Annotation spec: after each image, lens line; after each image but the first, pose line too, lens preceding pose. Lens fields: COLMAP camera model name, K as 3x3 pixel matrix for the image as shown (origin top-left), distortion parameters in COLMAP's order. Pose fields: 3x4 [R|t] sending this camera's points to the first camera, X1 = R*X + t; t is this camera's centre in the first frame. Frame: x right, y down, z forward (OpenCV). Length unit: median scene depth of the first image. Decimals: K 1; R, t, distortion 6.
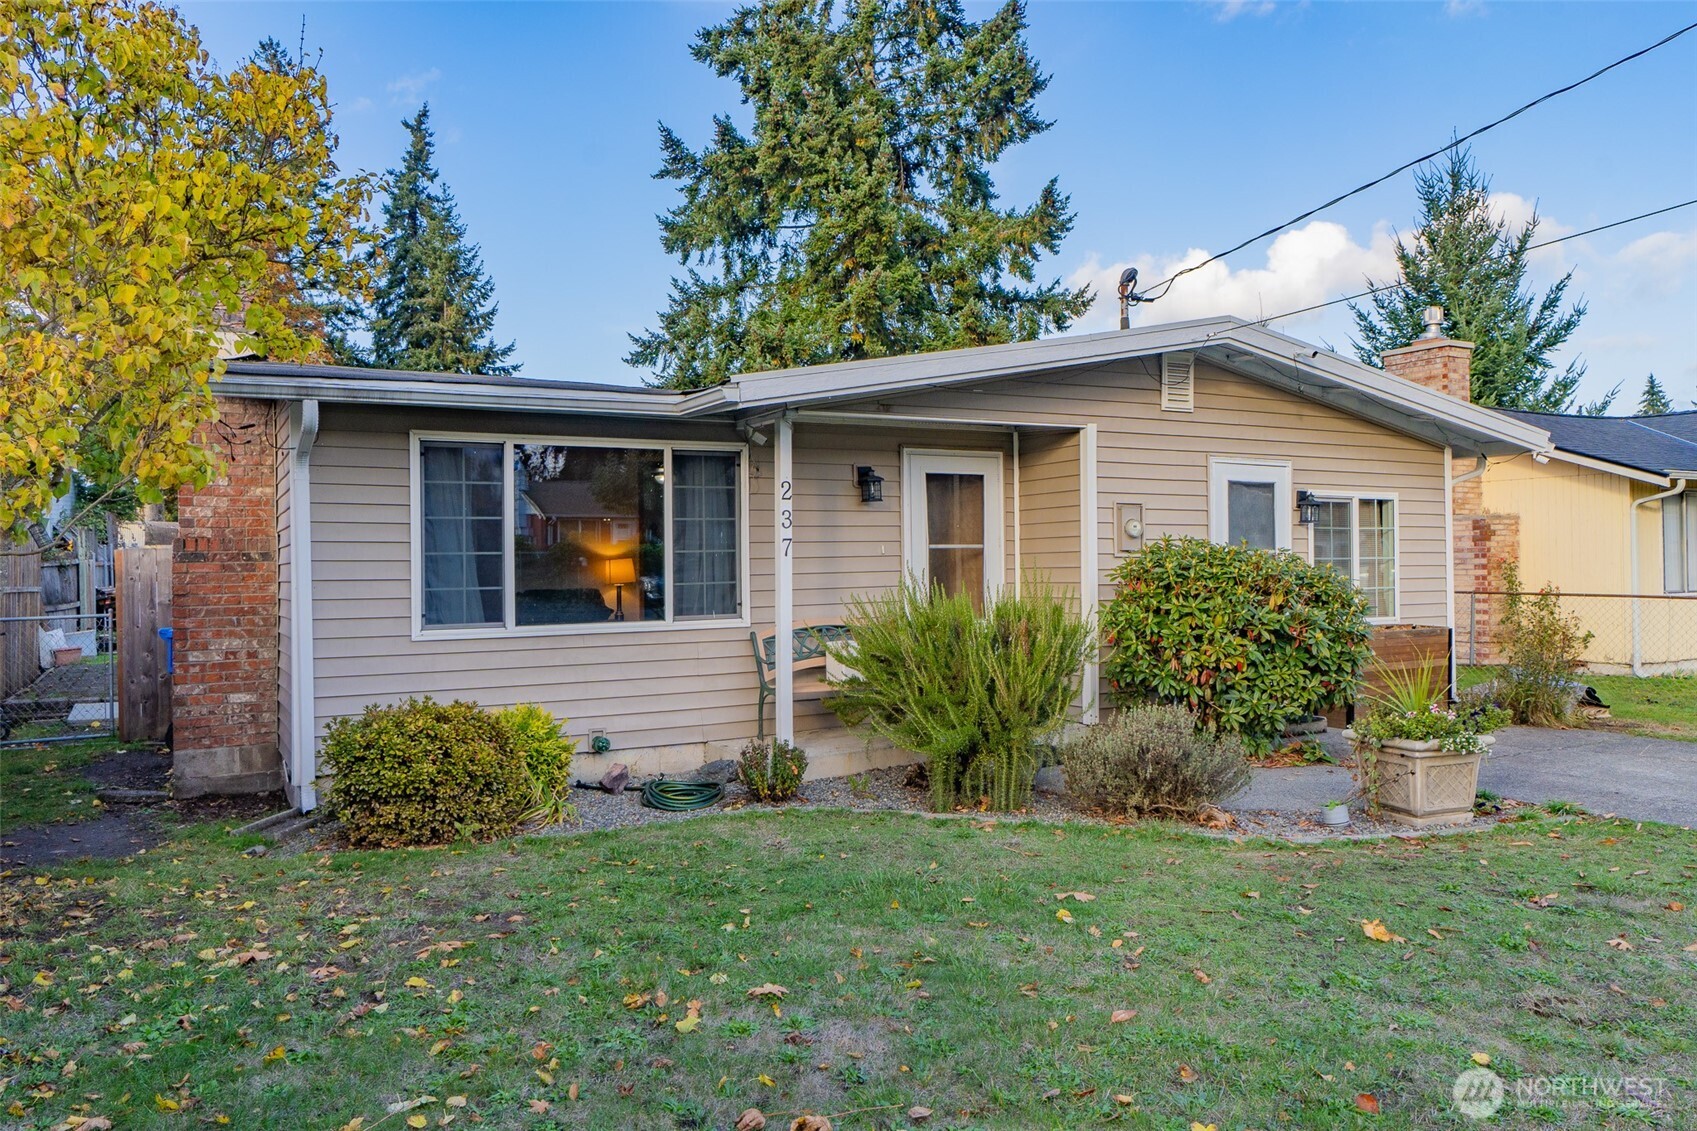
lens RADIAL K [[1205.4, 0, 838.7], [0, 1205.4, 546.0], [0, 0, 1]] dist [-0.008080, 0.001714]
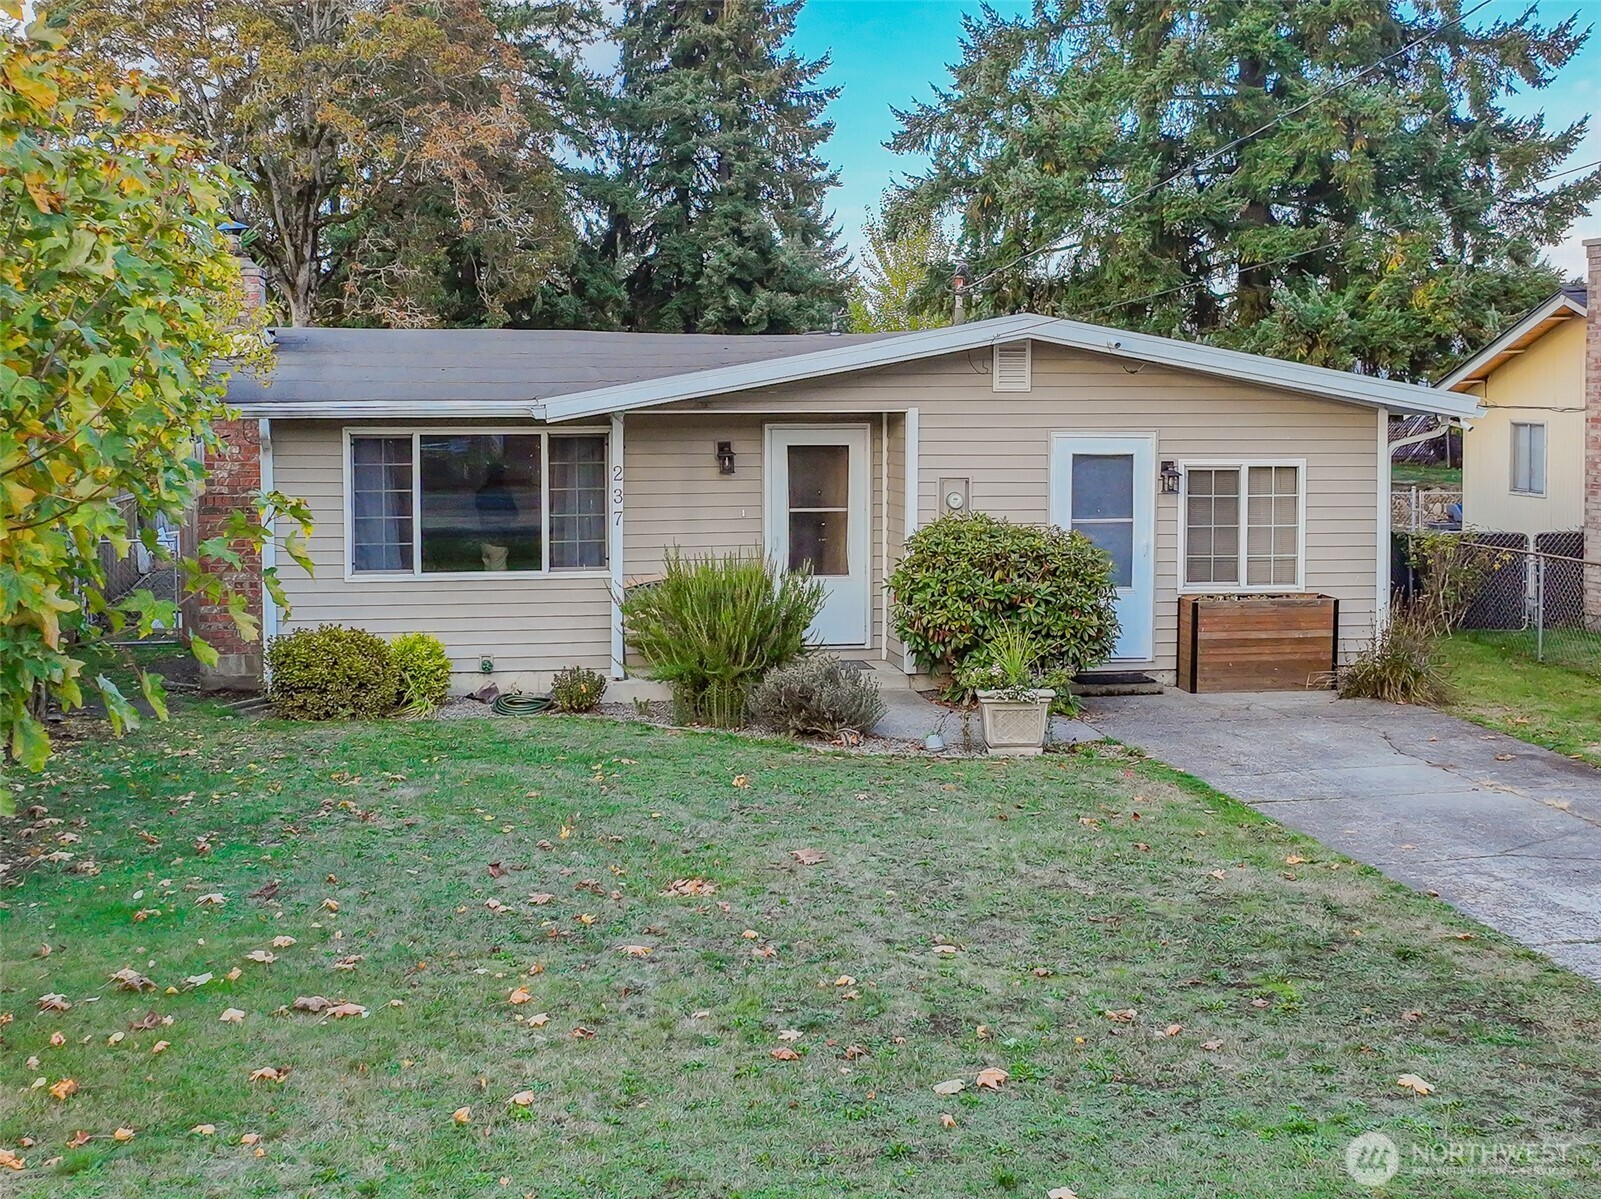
lens RADIAL K [[2286.5, 0, 800.0], [0, 2286.5, 471.3], [0, 0, 1]] dist [-0.005559, -0.061521]
pose [[0.947375, 0.023971, -0.319228, 0.762542], [-0.006171, 0.998375, 0.056655, -0.156412], [0.320067, -0.051704, 0.945983, -1.016743]]
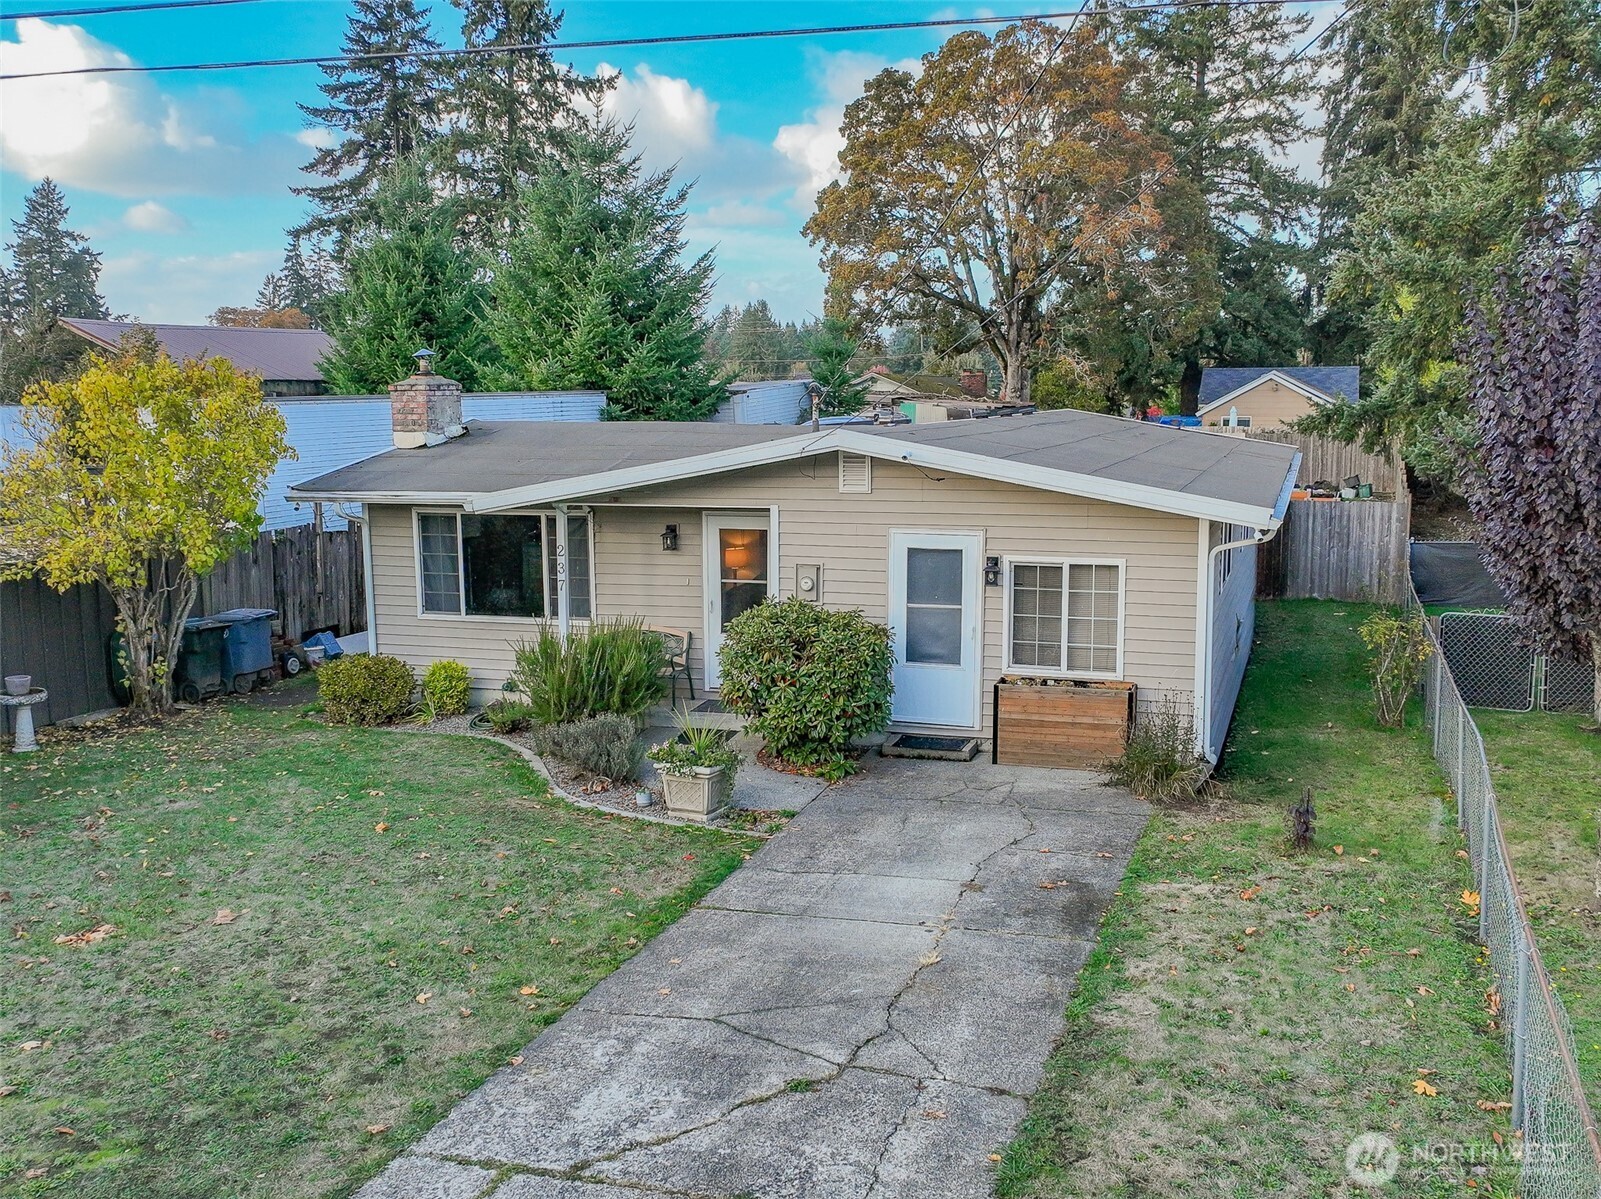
lens RADIAL K [[1549.9, 0, 800.5], [0, 1549.9, 599.5], [0, 0, 1]] dist [0.004592, -0.003955]
pose [[0.678921, 0.105615, -0.726575, 1.444363], [0.010863, 0.988046, 0.153773, -0.253554], [0.734131, -0.112293, 0.669659, -0.146558]]
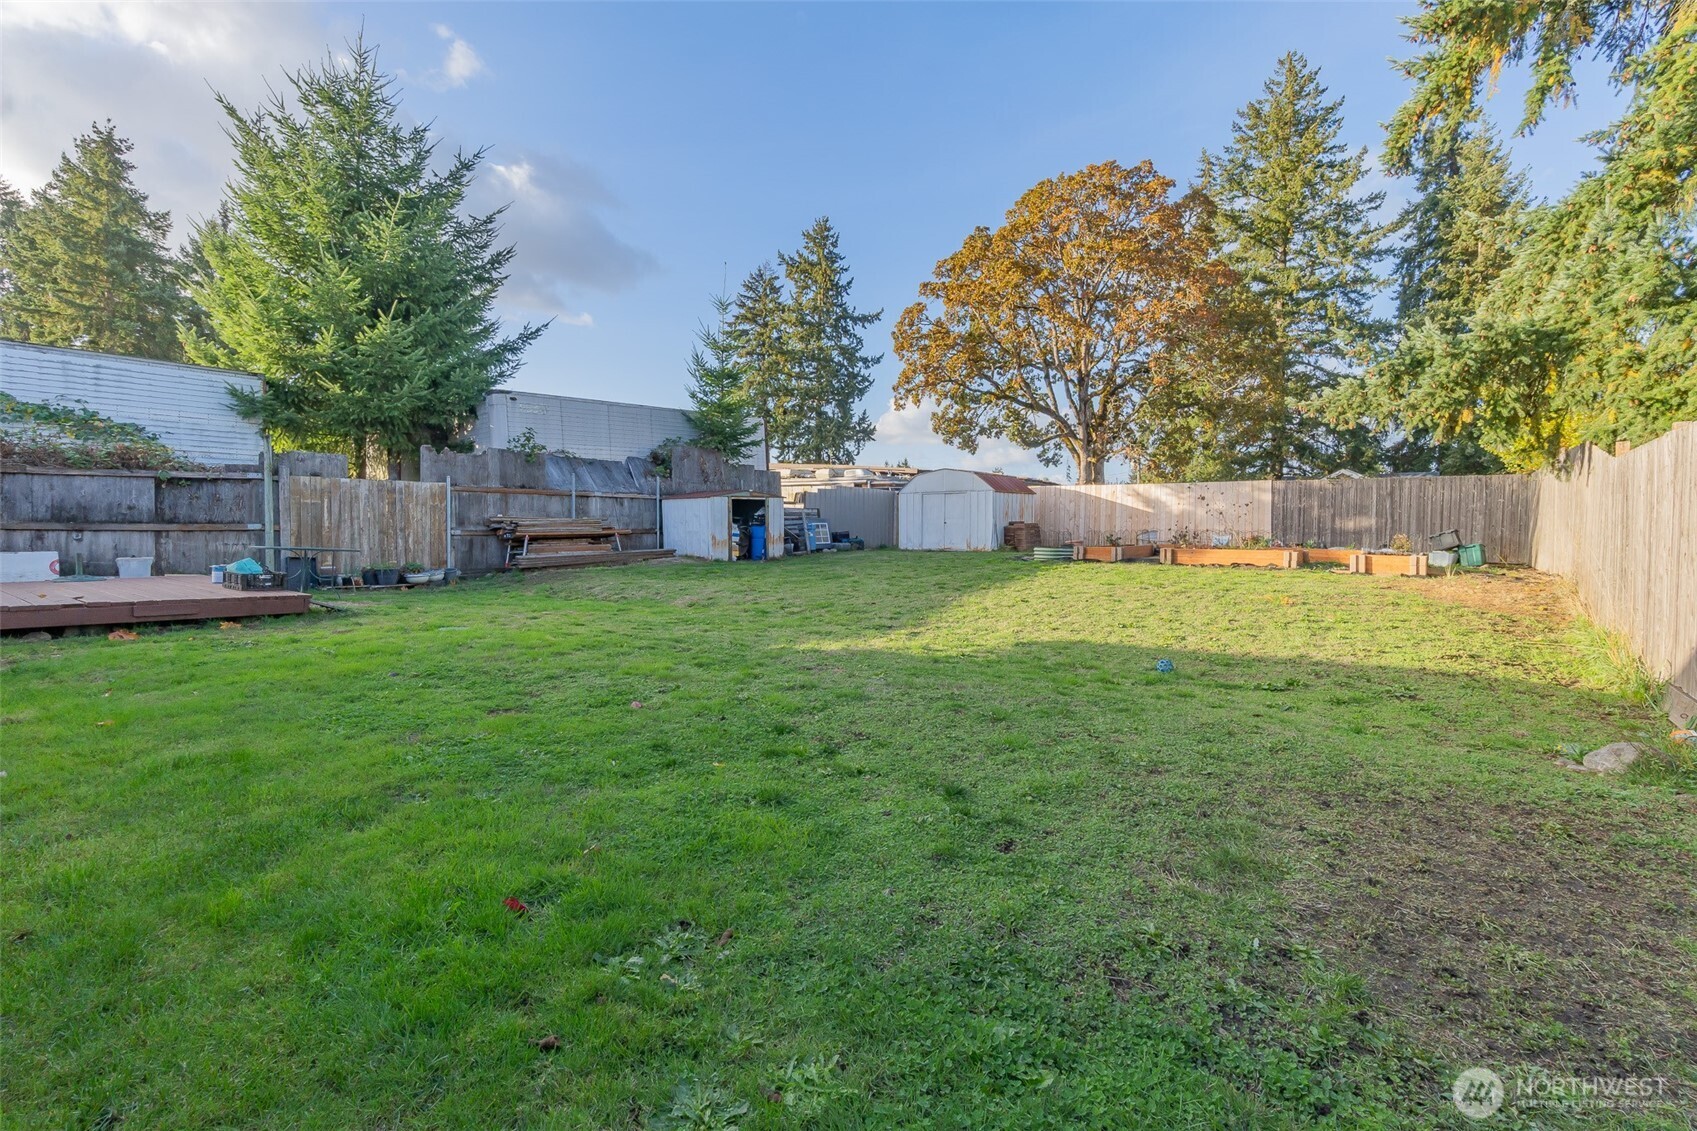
lens RADIAL K [[744.9, 0, 843.0], [0, 744.9, 540.3], [0, 0, 1]] dist [0.000775, 0.000070]
pose [[0.408501, 0.029464, -0.912282, 0.010799], [-0.004485, 0.999532, 0.030273, 0.084861], [0.912747, -0.008275, 0.408442, 2.526061]]
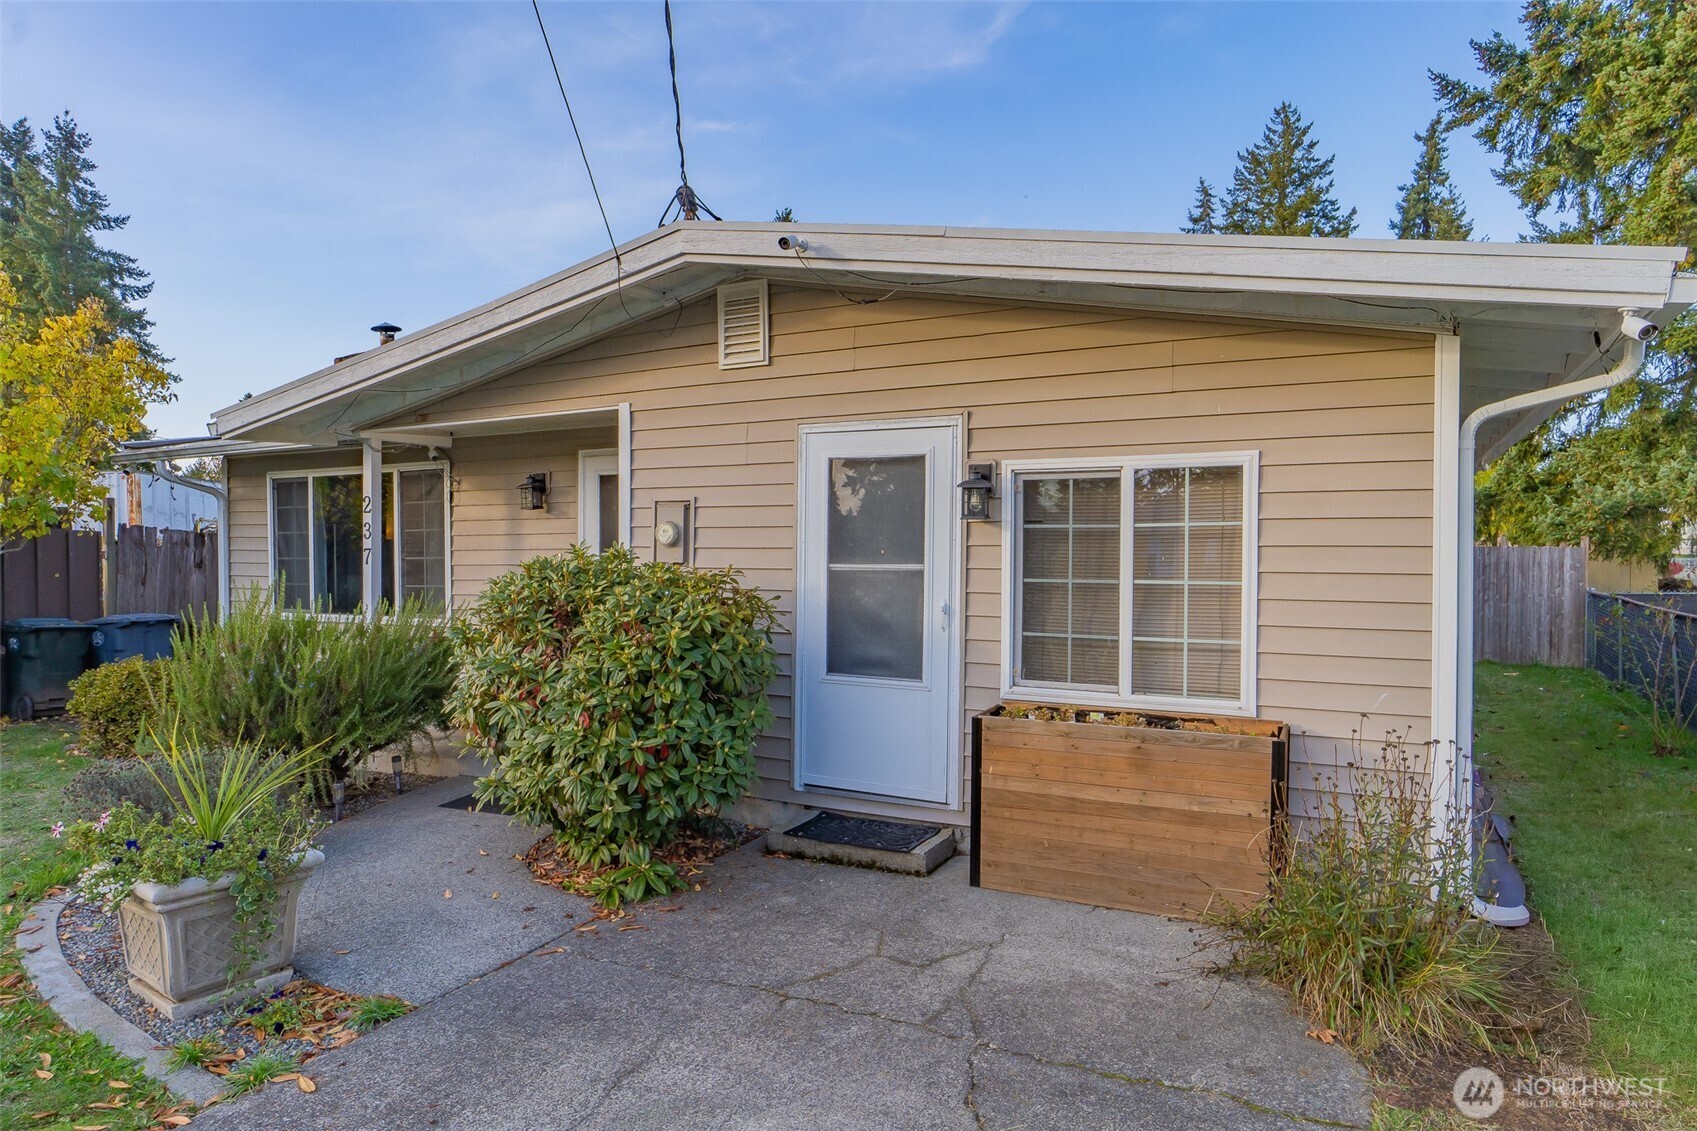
lens RADIAL K [[1008.3, 0, 842.4], [0, 1008.3, 565.3], [0, 0, 1]] dist [-0.004412, 0.000622]
pose [[0.554739, 0.018589, -0.831817, 0.813836], [0.003995, 0.999679, 0.025005, -0.009890], [0.832015, -0.017194, 0.554487, 0.719351]]
